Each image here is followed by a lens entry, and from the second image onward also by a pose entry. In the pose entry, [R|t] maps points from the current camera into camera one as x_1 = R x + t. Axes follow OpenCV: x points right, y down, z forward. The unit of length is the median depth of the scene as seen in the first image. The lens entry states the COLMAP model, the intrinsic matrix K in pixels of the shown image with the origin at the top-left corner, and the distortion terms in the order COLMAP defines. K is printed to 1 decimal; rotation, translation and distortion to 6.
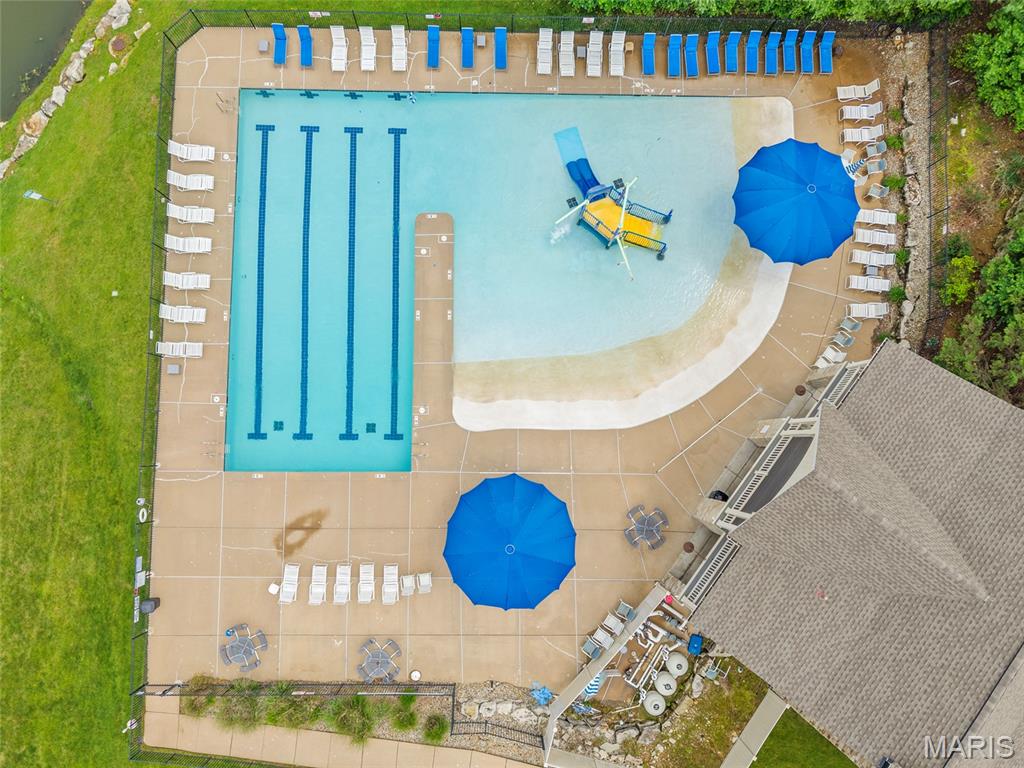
lens RADIAL K [[677.0, 0, 508.1], [0, 677.0, 386.1], [0, 0, 1]] dist [0.036422, -0.021842]
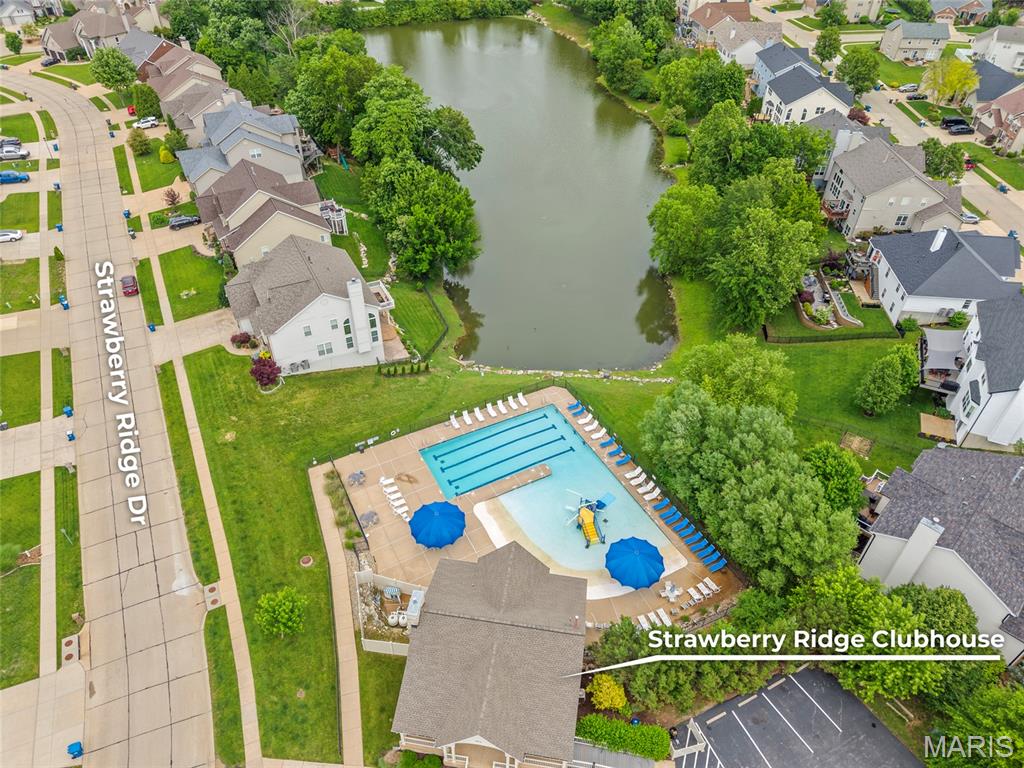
lens RADIAL K [[685.3, 0, 512.0], [0, 685.3, 384.0], [0, 0, 1]] dist [0.078042, -0.101040]
pose [[0.471550, 0.553147, -0.686782, 1.347427], [-0.878825, 0.359117, -0.314169, 0.522497], [0.072853, 0.751707, 0.655460, -0.828263]]
